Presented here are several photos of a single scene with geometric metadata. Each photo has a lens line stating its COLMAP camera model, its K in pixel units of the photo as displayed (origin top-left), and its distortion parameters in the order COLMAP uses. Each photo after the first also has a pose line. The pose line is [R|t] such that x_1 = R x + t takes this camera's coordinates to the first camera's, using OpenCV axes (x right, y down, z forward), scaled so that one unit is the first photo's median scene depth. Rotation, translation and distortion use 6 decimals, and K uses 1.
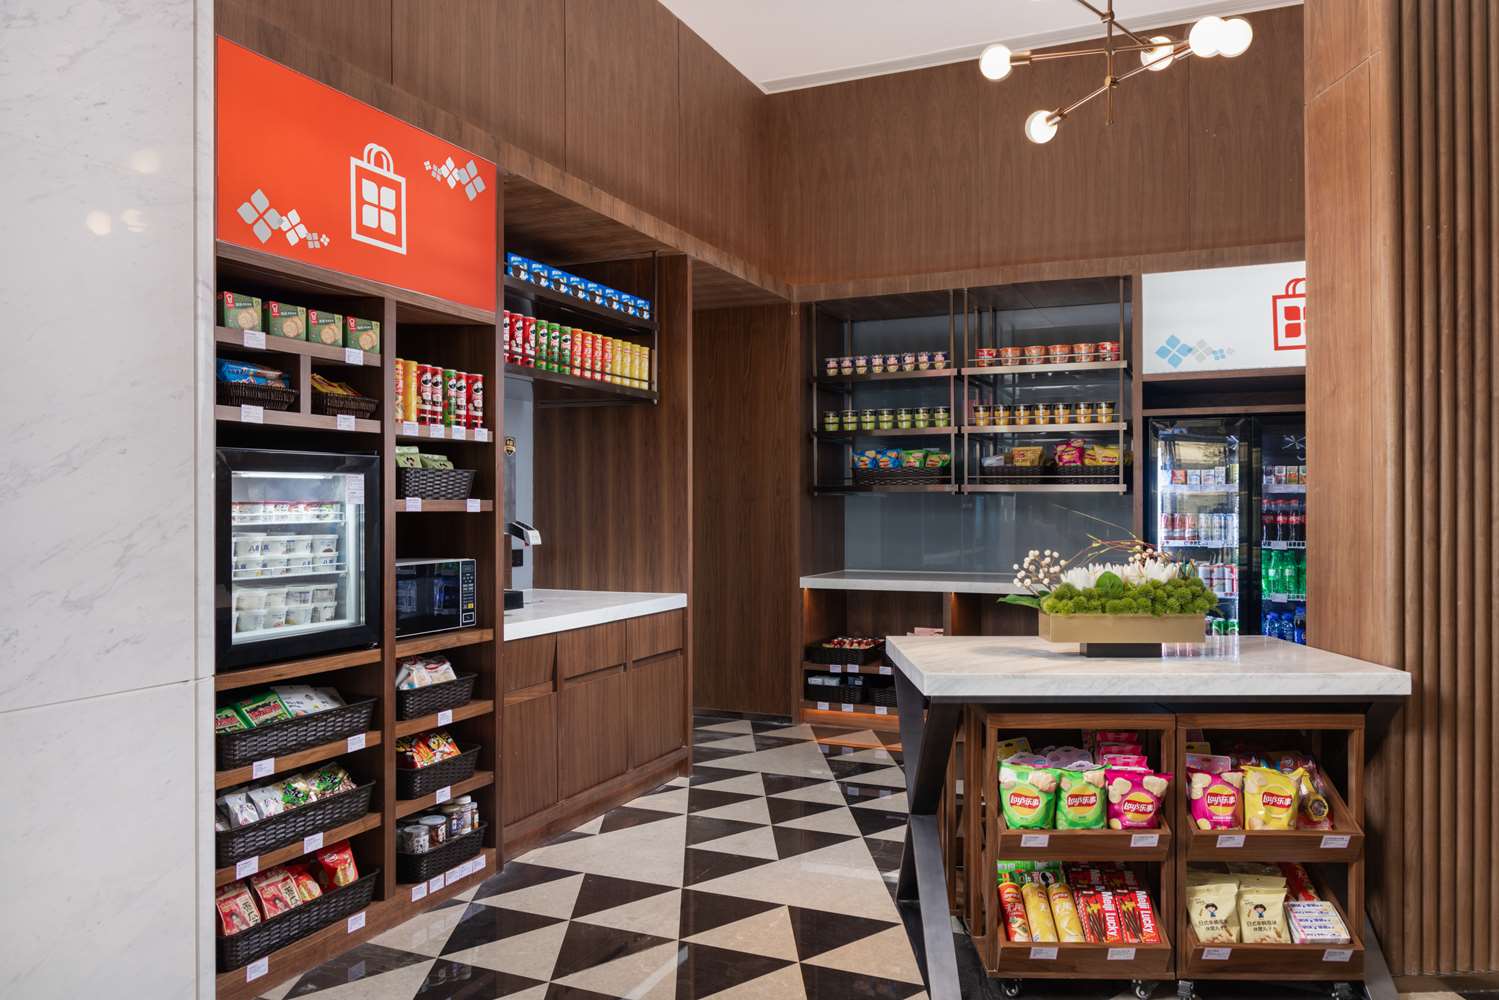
lens RADIAL K [[1074.1, 0, 748.7], [0, 1074.1, 505.9], [0, 0, 1]] dist [-0.003929, 0.001000]
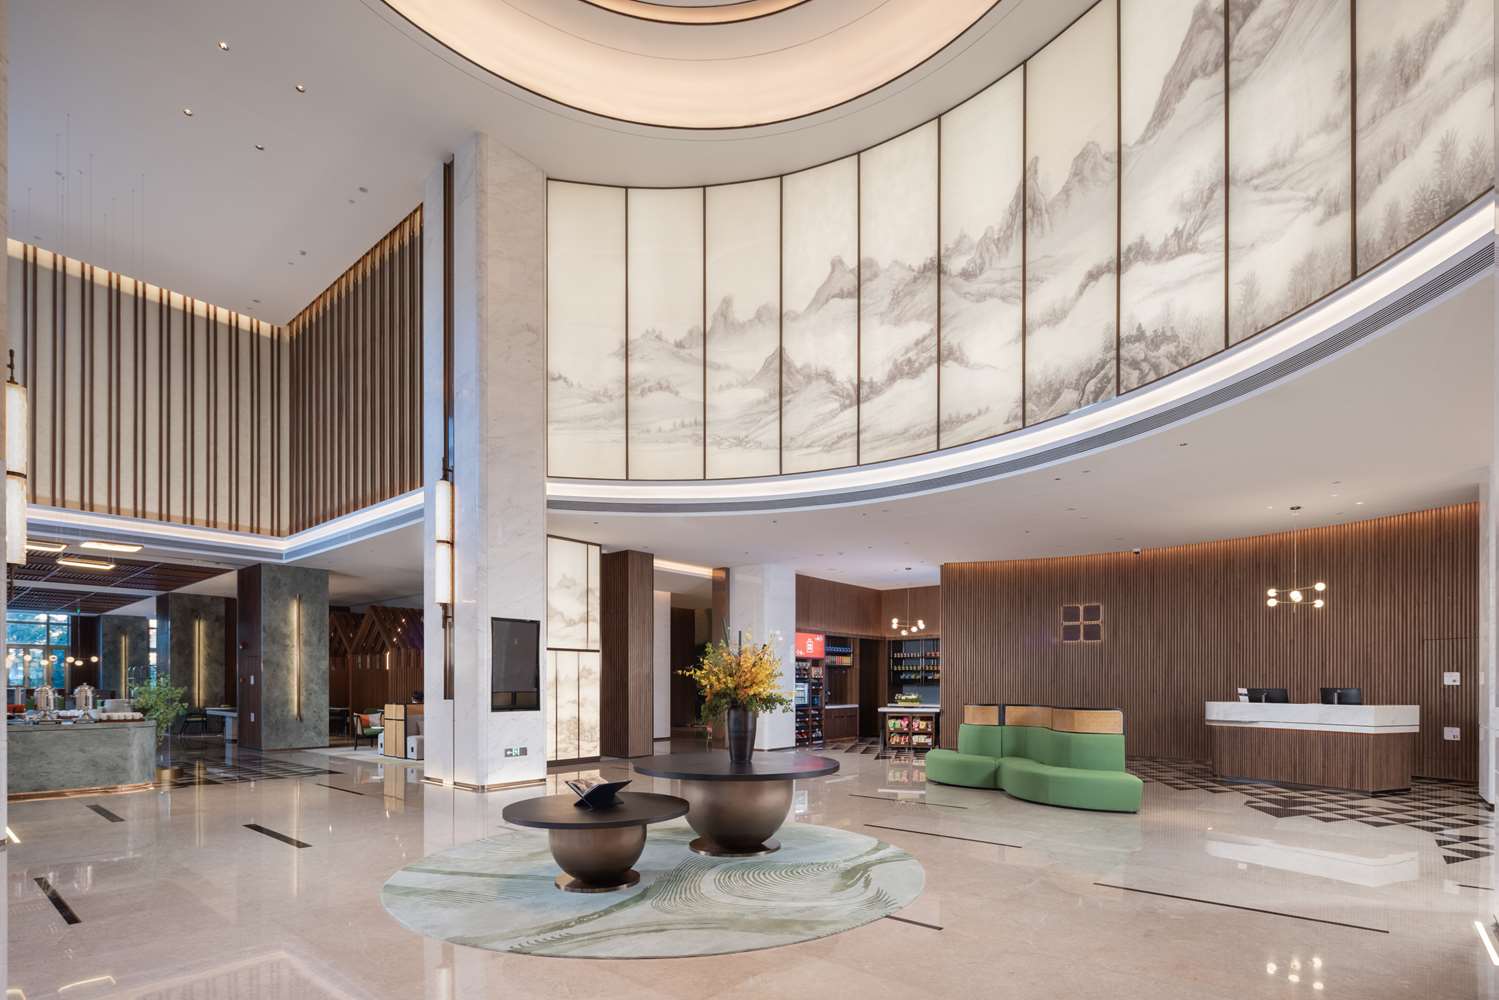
lens RADIAL K [[727.8, 0, 752.6], [0, 727.8, 683.0], [0, 0, 1]] dist [0.005024, -0.003159]
pose [[0.961766, 0.004029, -0.273842, 0.655632], [-0.004043, 0.999992, 0.000514, -0.031733], [0.273842, 0.000612, 0.961774, -3.973887]]
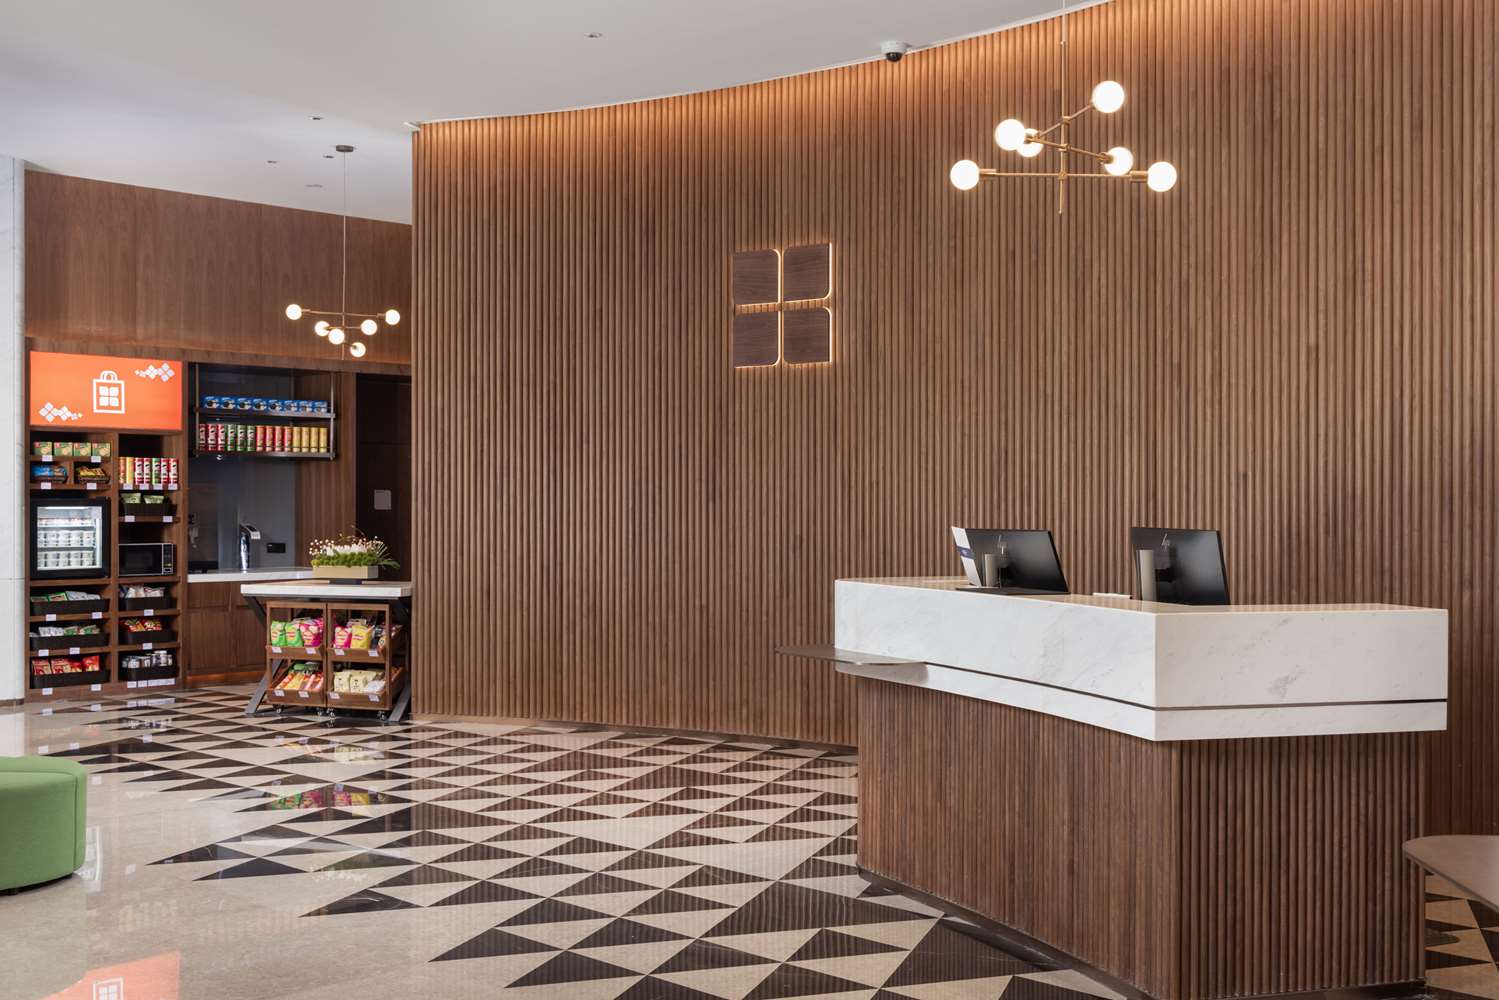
lens RADIAL K [[1634.2, 0, 750.5], [0, 1634.2, 501.0], [0, 0, 1]] dist [-0.006849, 0.000000]
pose [[0.940254, 0.002811, -0.340461, 2.324779], [-0.003141, 0.999995, -0.000419, -0.045369], [0.340458, 0.001463, 0.940258, -2.018376]]
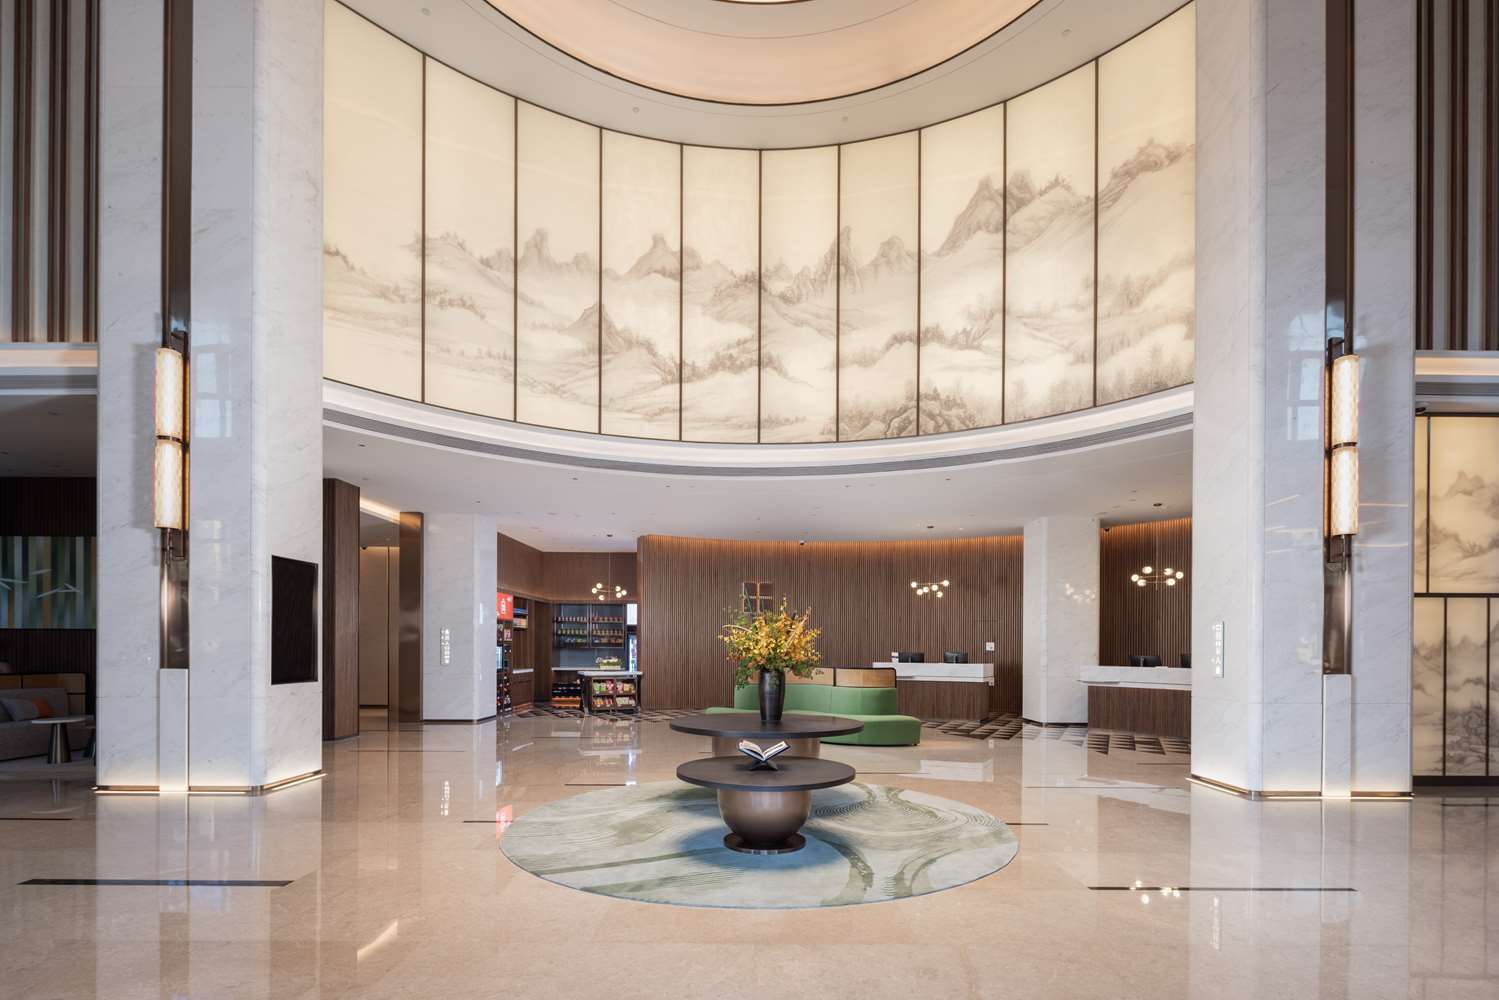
lens RADIAL K [[727.8, 0, 760.3], [0, 727.8, 649.7], [0, 0, 1]] dist [0.005024, -0.003159]
pose [[0.912618, 0.008547, 0.408725, -0.766019], [-0.009448, 0.999955, 0.000184, -0.026704], [-0.408705, -0.004029, 0.912658, -4.001222]]
